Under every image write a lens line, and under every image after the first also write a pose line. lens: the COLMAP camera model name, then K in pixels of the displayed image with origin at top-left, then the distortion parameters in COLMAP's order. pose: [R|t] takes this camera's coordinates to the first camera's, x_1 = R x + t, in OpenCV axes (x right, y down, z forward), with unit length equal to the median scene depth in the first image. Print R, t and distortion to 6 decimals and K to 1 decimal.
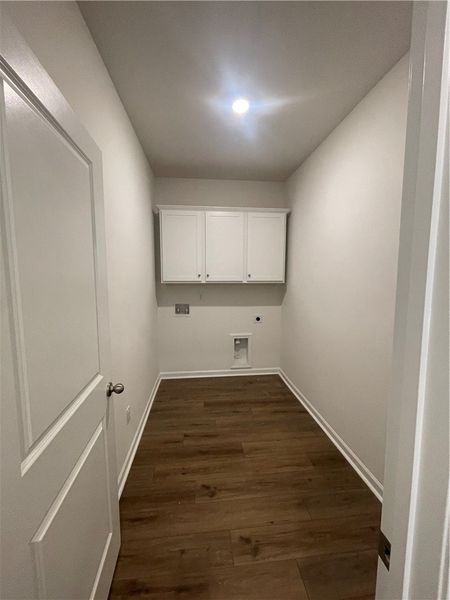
lens RADIAL K [[244.3, 0, 224.4], [0, 244.3, 298.4], [0, 0, 1]] dist [0.002184, 0.001694]
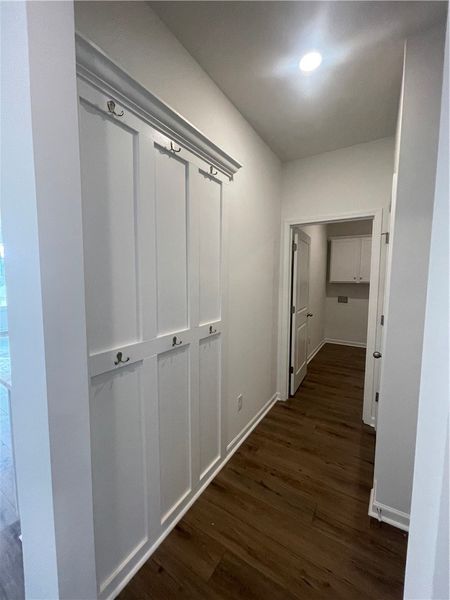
lens RADIAL K [[244.3, 0, 225.7], [0, 244.3, 298.8], [0, 0, 1]] dist [0.002184, 0.001694]
pose [[0.785030, 0.051982, -0.617273, 0.224747], [-0.060550, 0.998140, 0.007050, 0.079315], [0.616491, 0.031841, 0.786717, -0.760509]]
